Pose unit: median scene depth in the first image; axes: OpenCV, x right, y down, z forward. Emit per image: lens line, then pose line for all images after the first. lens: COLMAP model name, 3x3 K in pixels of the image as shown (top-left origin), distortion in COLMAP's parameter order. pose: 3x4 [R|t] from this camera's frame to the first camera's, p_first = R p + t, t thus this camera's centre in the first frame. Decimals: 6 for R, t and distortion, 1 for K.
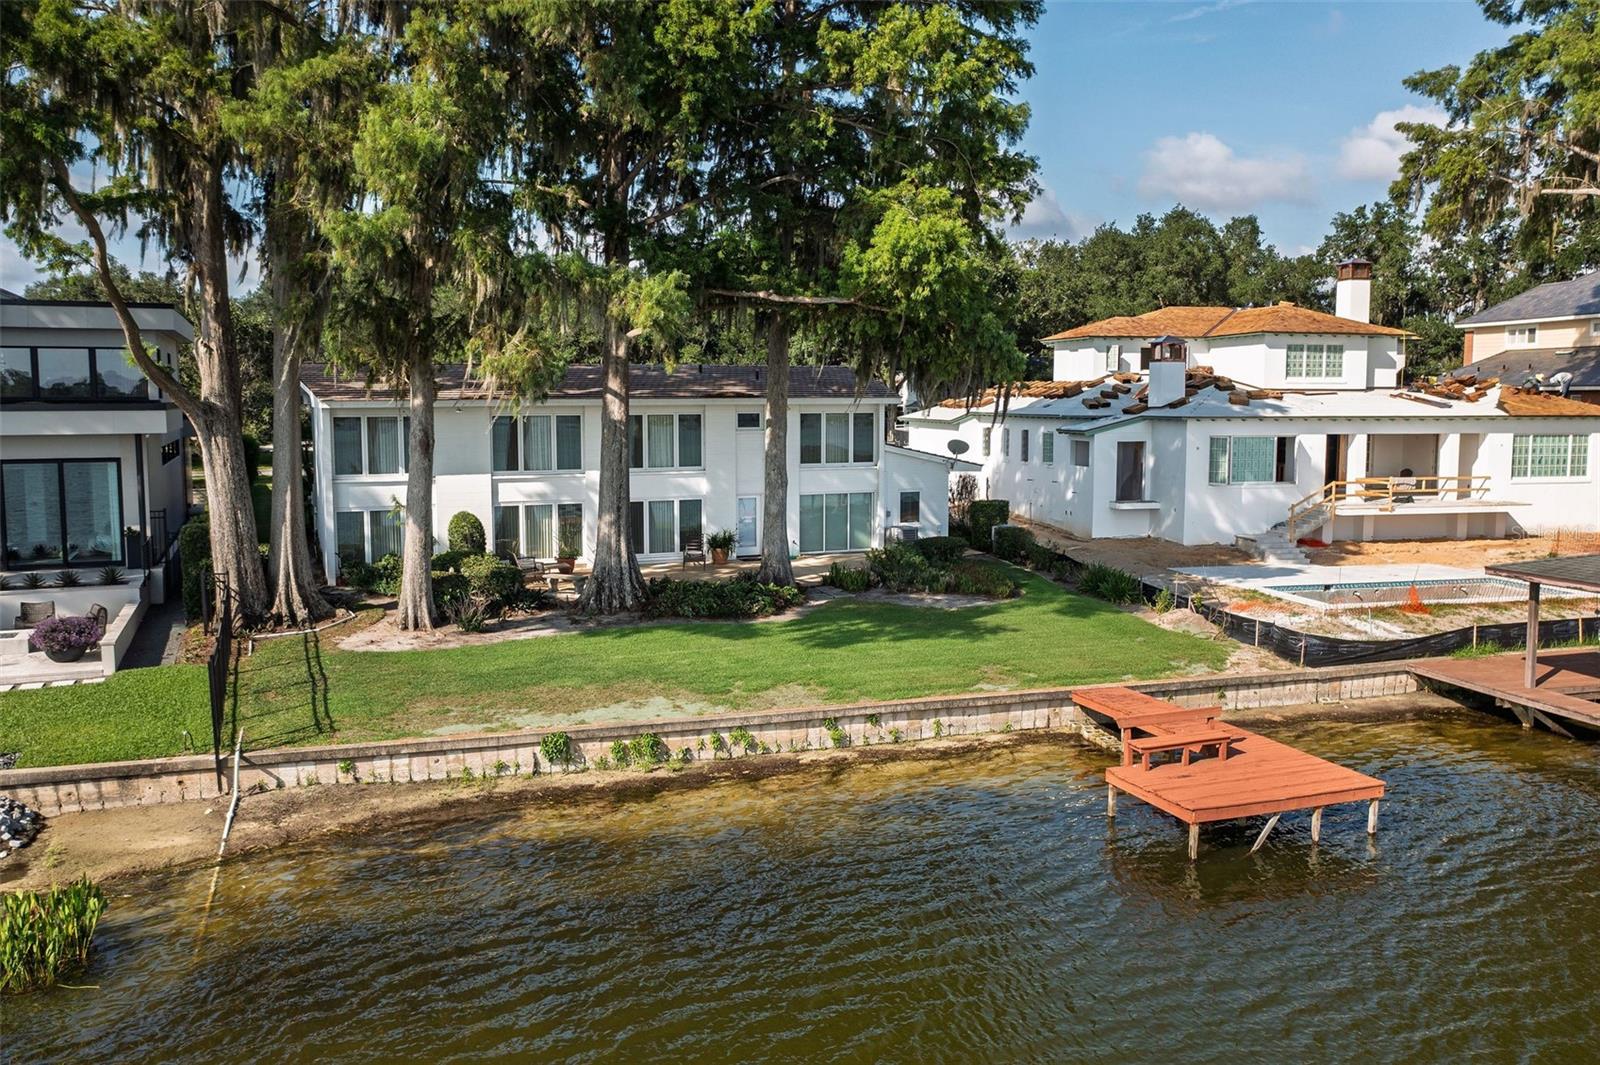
lens RADIAL K [[1277.8, 0, 800.0], [0, 1277.8, 532.5], [0, 0, 1]] dist [-0.013783, -0.003301]
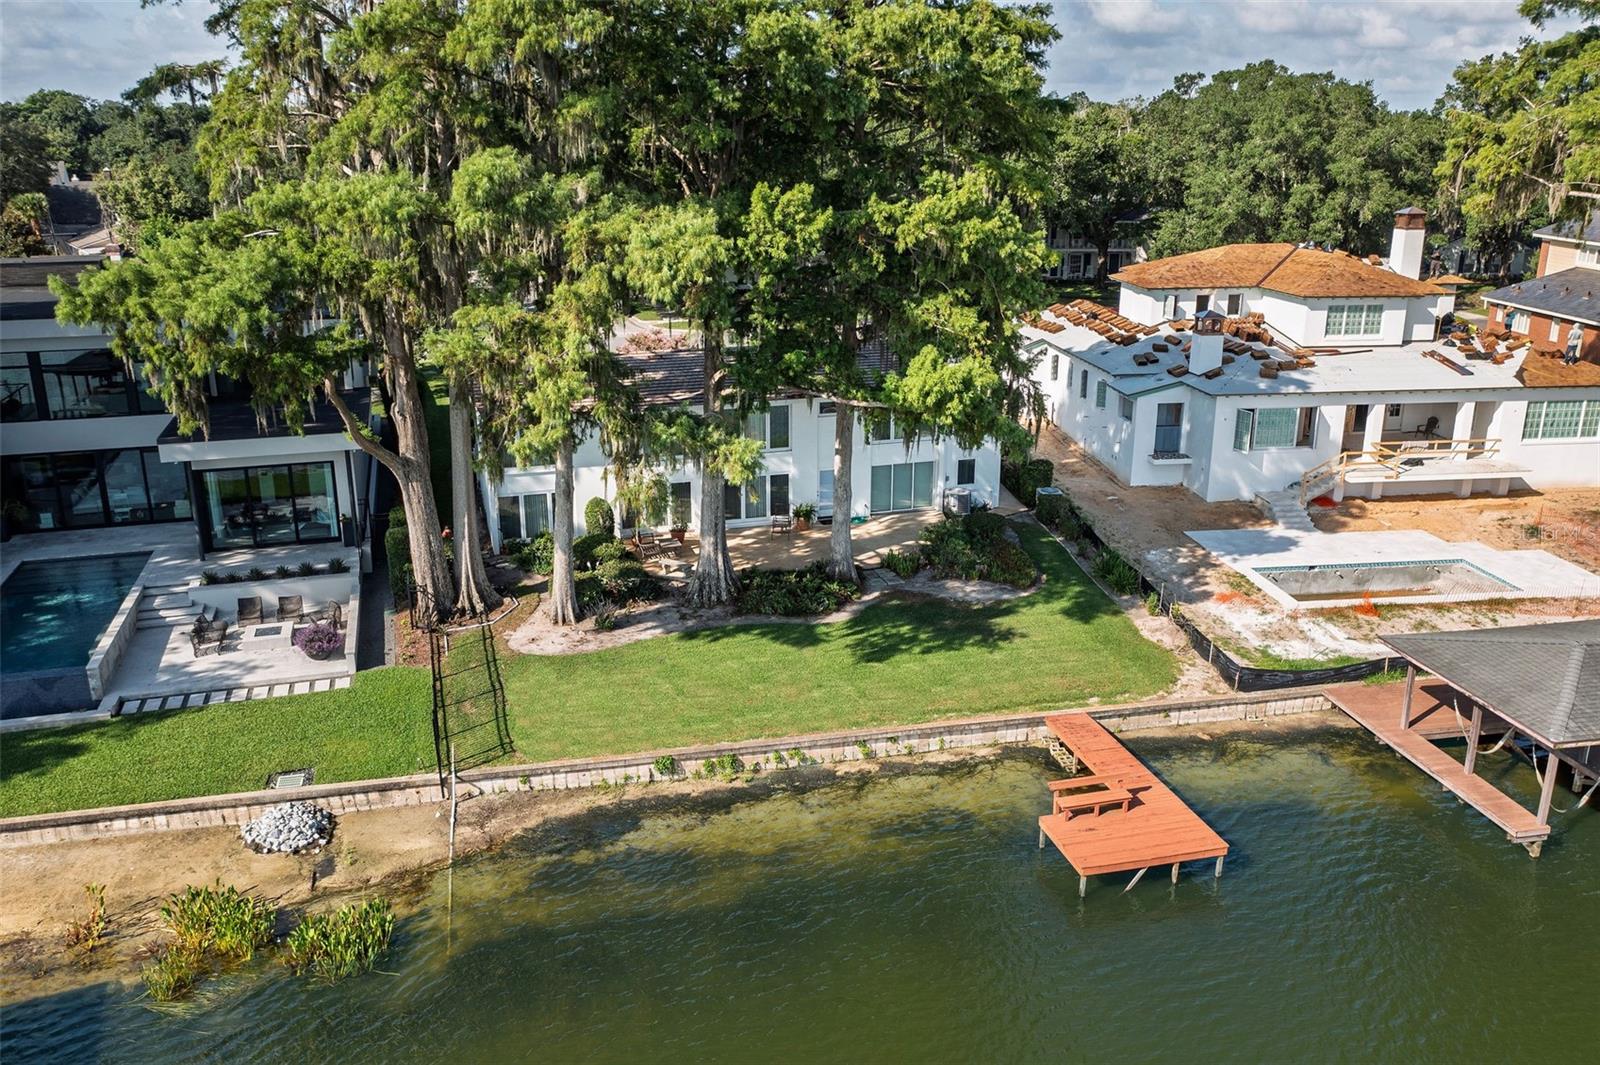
lens RADIAL K [[1279.0, 0, 800.0], [0, 1279.0, 532.5], [0, 0, 1]] dist [-0.011533, -0.004054]
pose [[0.994987, 0.031489, -0.094923, 0.071332], [-0.011855, 0.979582, 0.200693, -0.303922], [0.099304, -0.198562, 0.975045, -0.270499]]
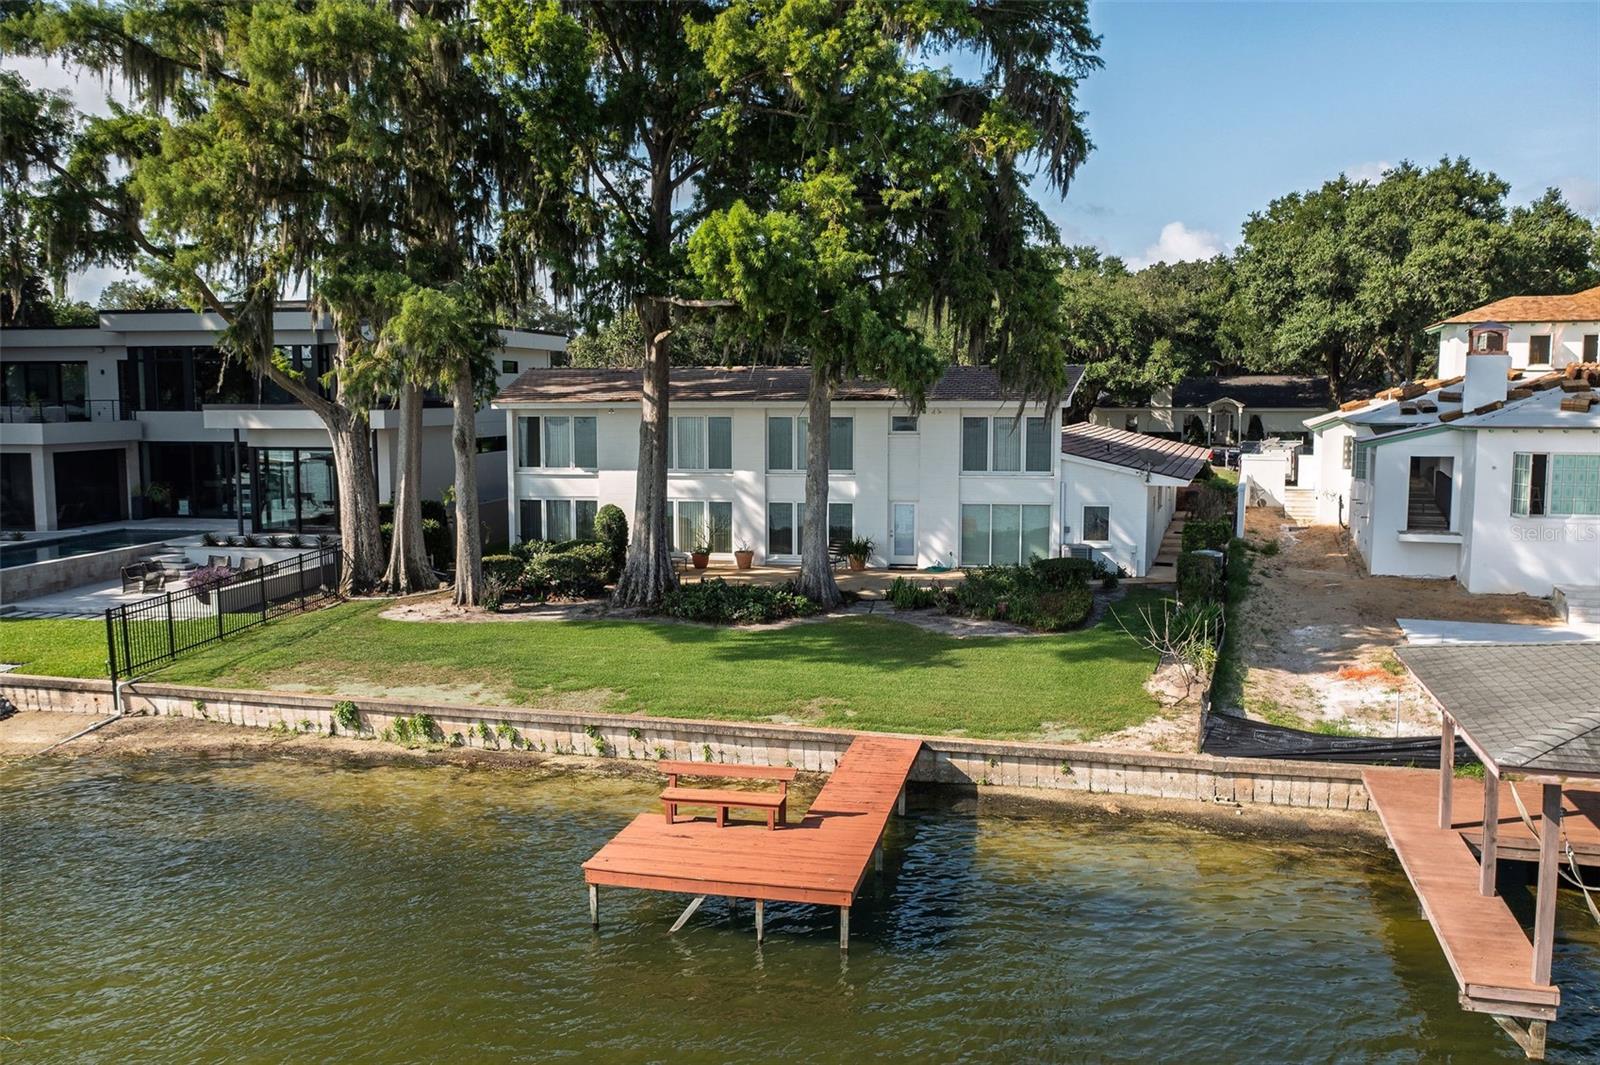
lens RADIAL K [[1276.3, 0, 799.2], [0, 1276.3, 539.5], [0, 0, 1]] dist [-0.008640, -0.003917]
pose [[0.841908, 0.061168, -0.536144, 0.590861], [-0.056651, 0.998083, 0.024911, -0.028983], [0.536640, 0.009400, 0.843759, 0.211320]]
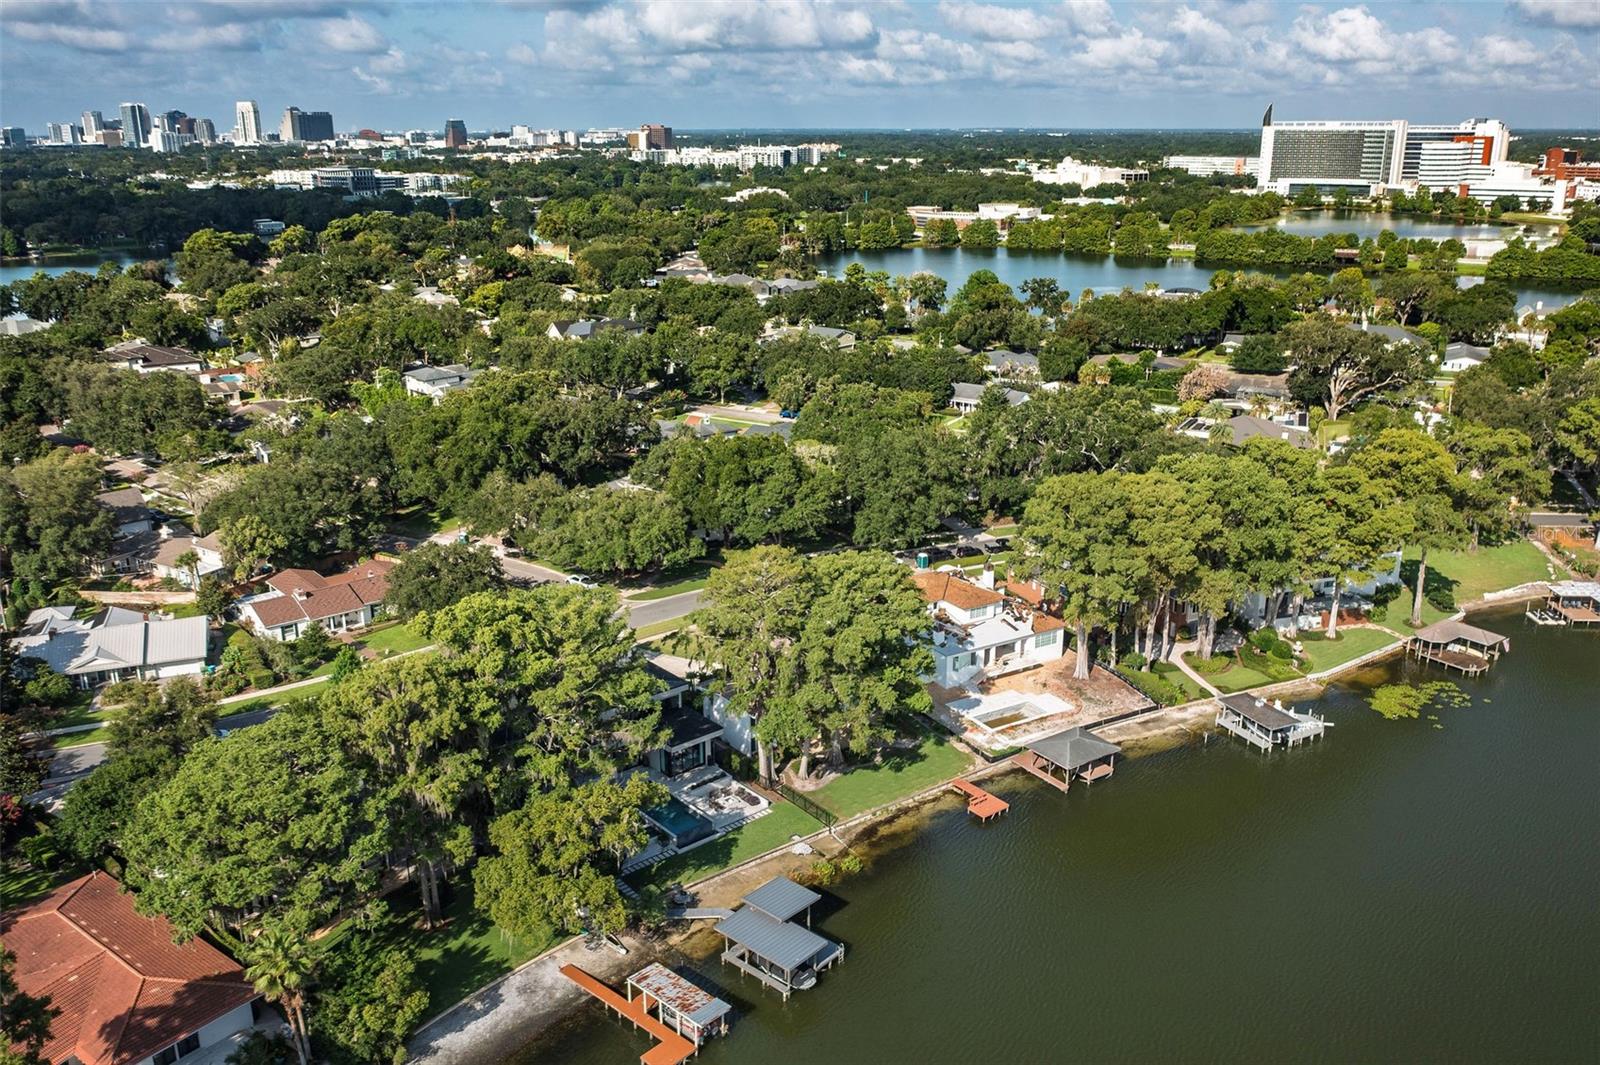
lens RADIAL K [[1279.0, 0, 800.0], [0, 1279.0, 532.5], [0, 0, 1]] dist [-0.011533, -0.004054]
pose [[0.952774, -0.096788, 0.287842, -1.597204], [0.035218, 0.976671, 0.211835, -1.793167], [-0.301630, -0.191693, 0.933956, -3.129662]]
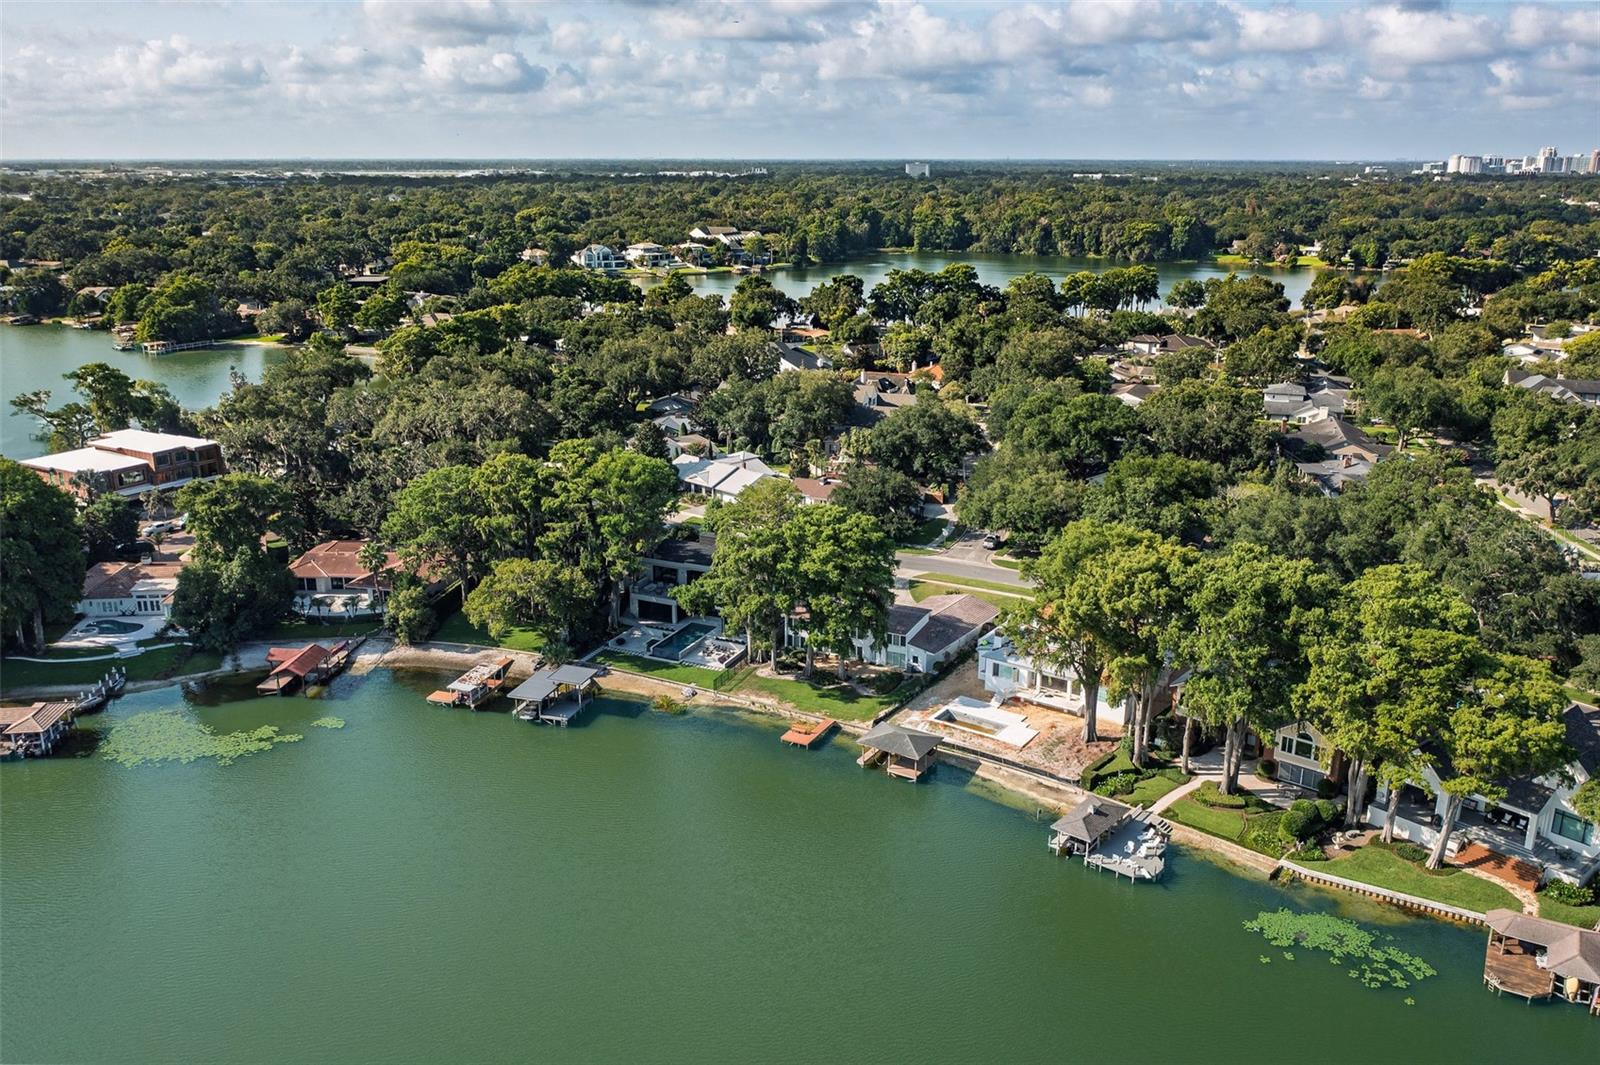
lens RADIAL K [[1279.0, 0, 800.0], [0, 1279.0, 532.5], [0, 0, 1]] dist [-0.011533, -0.004054]
pose [[0.670022, 0.209361, -0.712206, 3.798956], [-0.077722, 0.973918, 0.213175, -1.792091], [0.738261, -0.087477, 0.668819, -2.706260]]
